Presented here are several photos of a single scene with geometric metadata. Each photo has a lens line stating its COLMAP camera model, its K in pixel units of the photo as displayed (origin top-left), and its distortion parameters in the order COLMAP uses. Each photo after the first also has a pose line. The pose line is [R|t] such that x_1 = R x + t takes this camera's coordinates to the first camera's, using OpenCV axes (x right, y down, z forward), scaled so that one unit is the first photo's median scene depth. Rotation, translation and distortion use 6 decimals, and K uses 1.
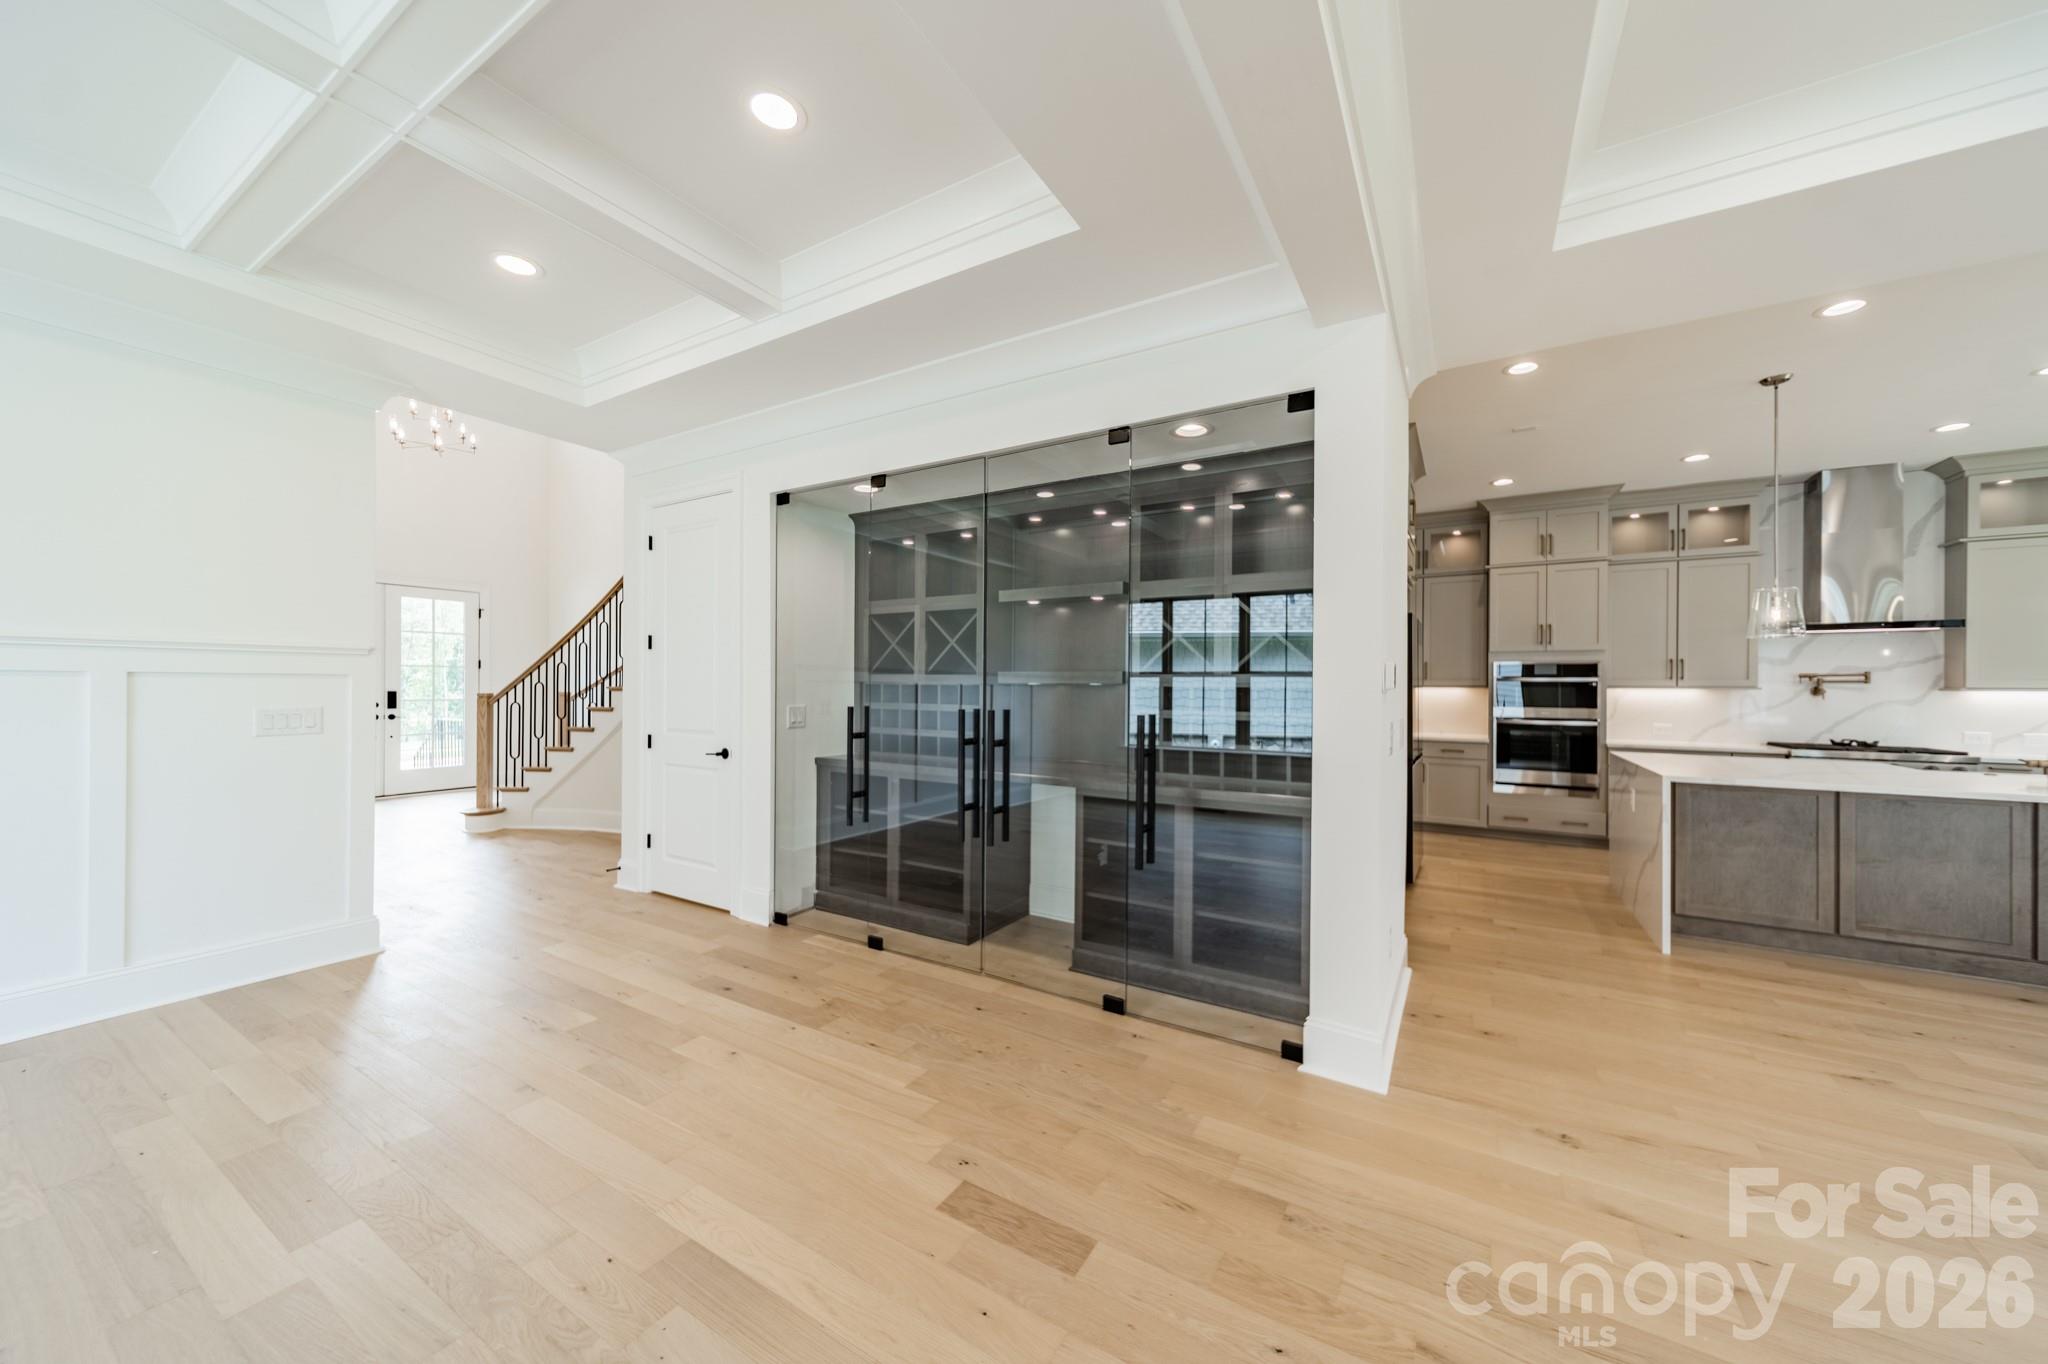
lens RADIAL K [[714.9, 0, 1027.5], [0, 714.9, 685.3], [0, 0, 1]] dist [0.006453, -0.000001]
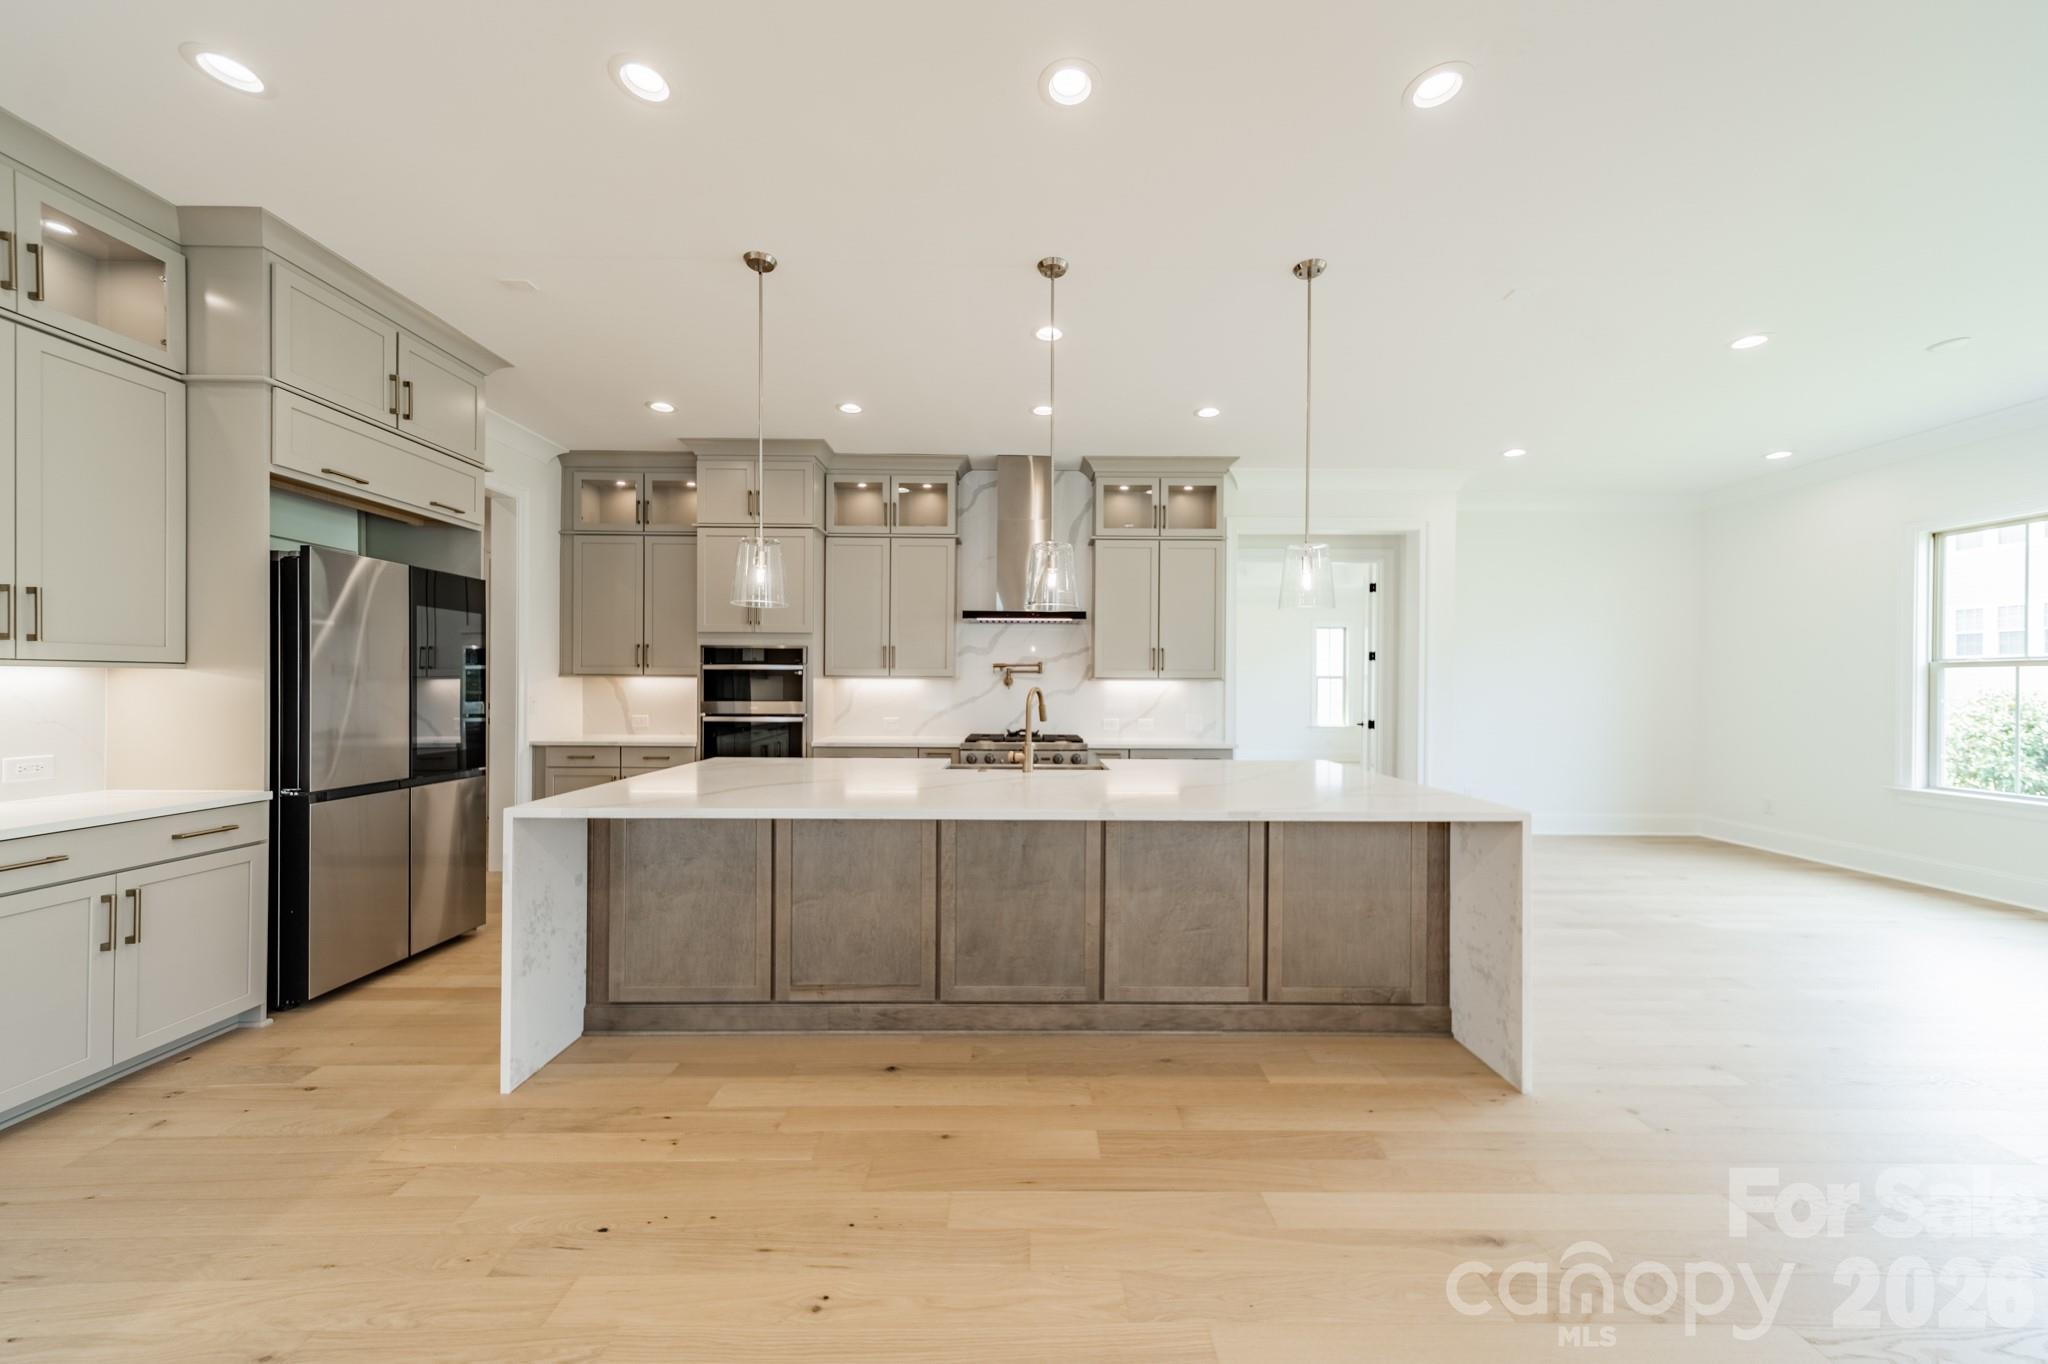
lens RADIAL K [[714.9, 0, 1024.5], [0, 714.9, 687.9], [0, 0, 1]] dist [0.006453, -0.000001]
pose [[0.853862, -0.002994, 0.520492, 0.903511], [-0.001753, 0.999961, 0.008629, 0.013030], [-0.520497, -0.008280, 0.853823, 0.218943]]
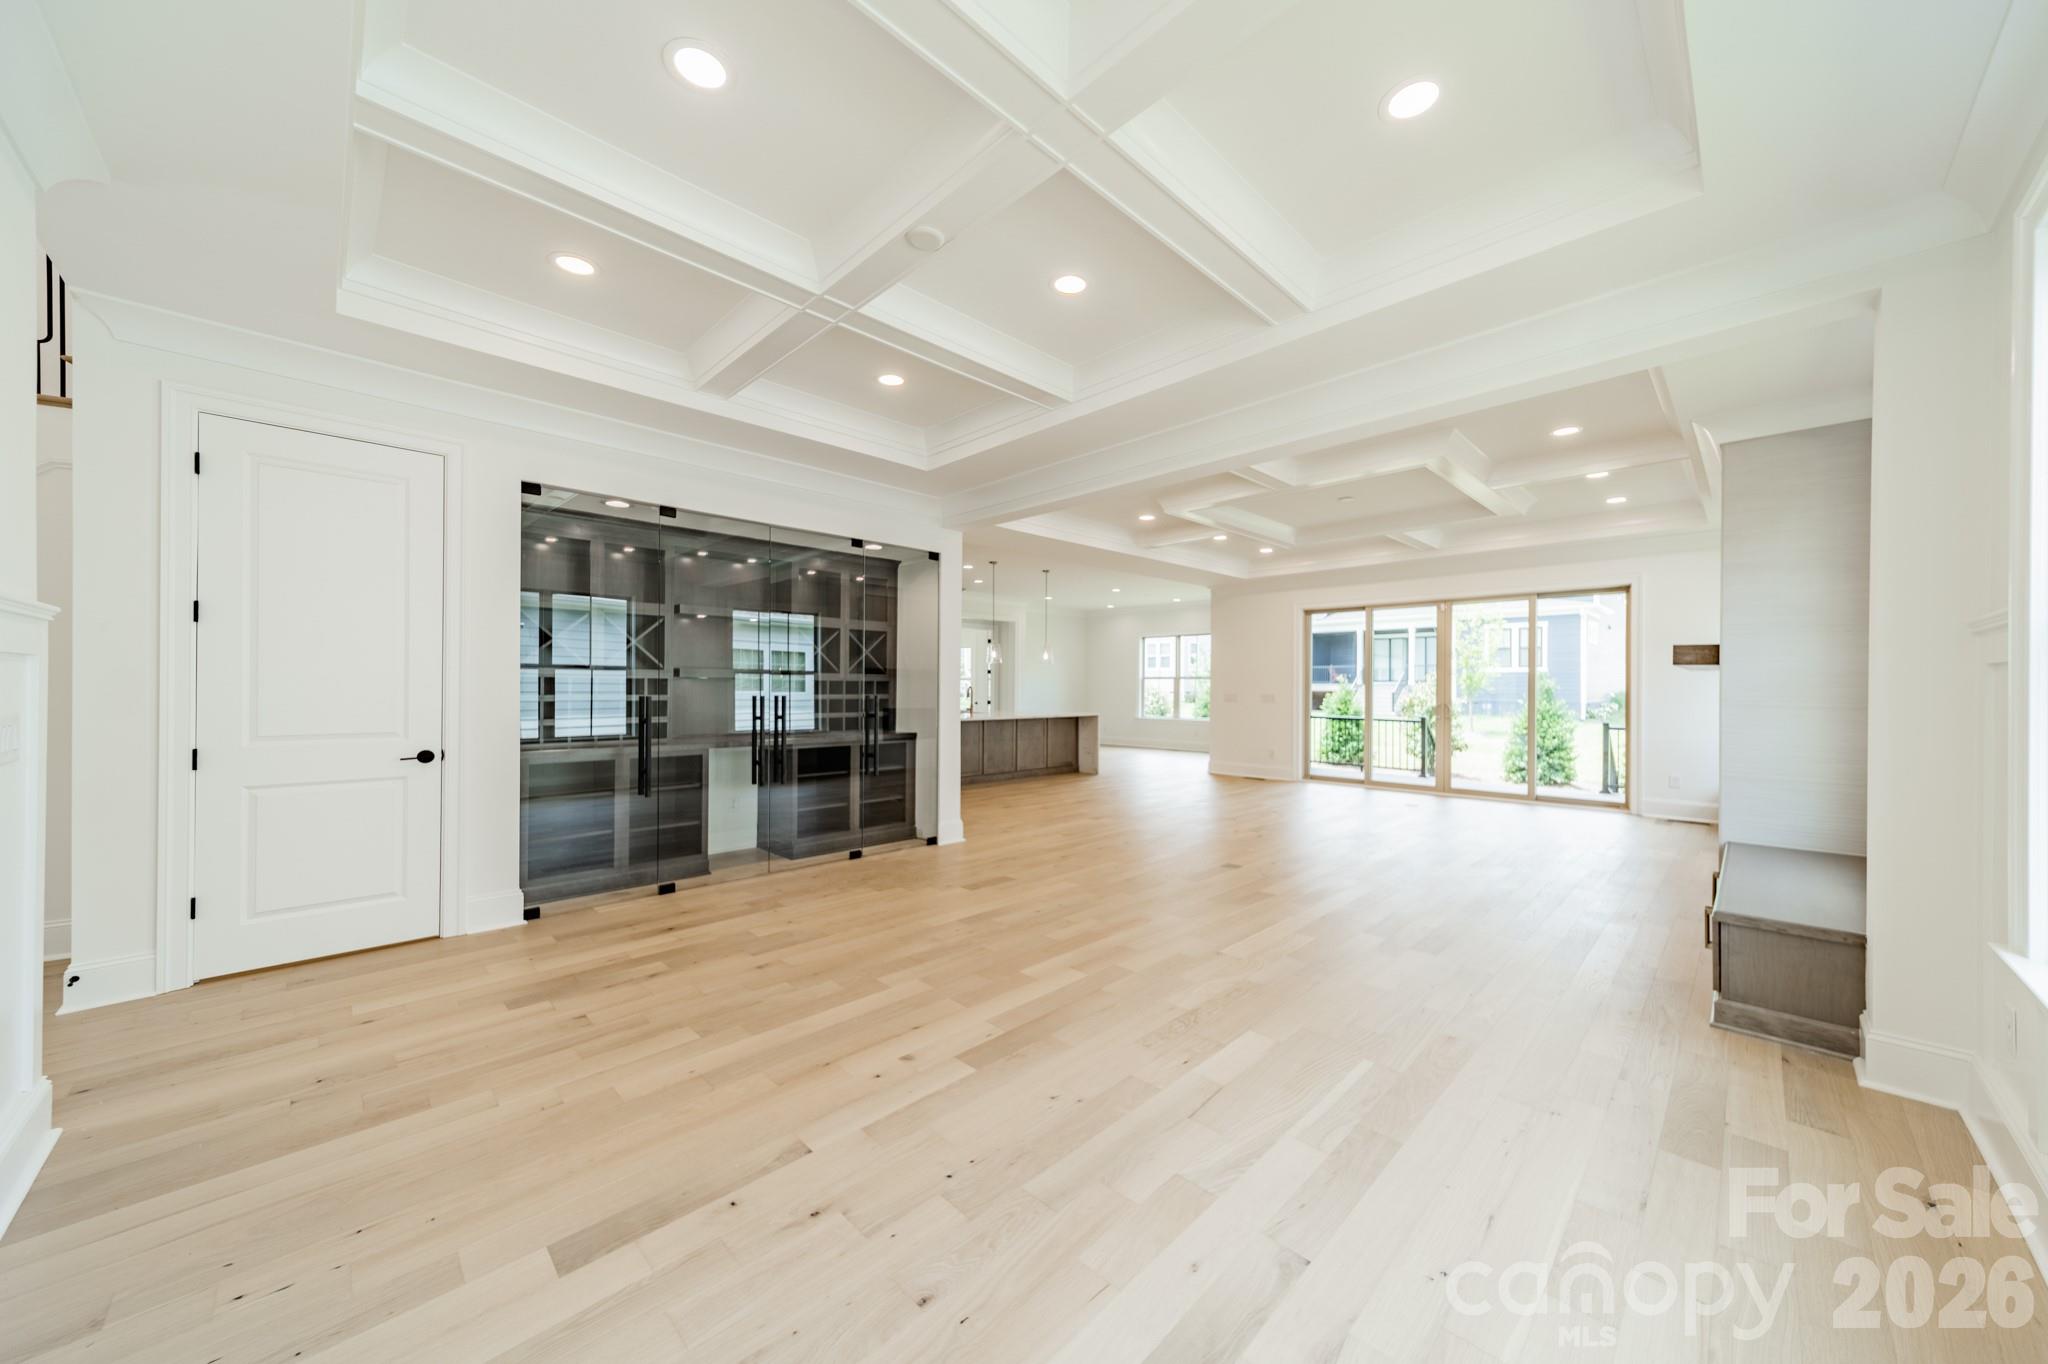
lens RADIAL K [[714.9, 0, 1031.4], [0, 714.9, 683.4], [0, 0, 1]] dist [0.006453, -0.000001]
pose [[0.244693, -0.003800, 0.969593, -1.193380], [-0.007901, 0.999951, 0.005913, -0.004181], [-0.969569, -0.009108, 0.244651, 0.093124]]
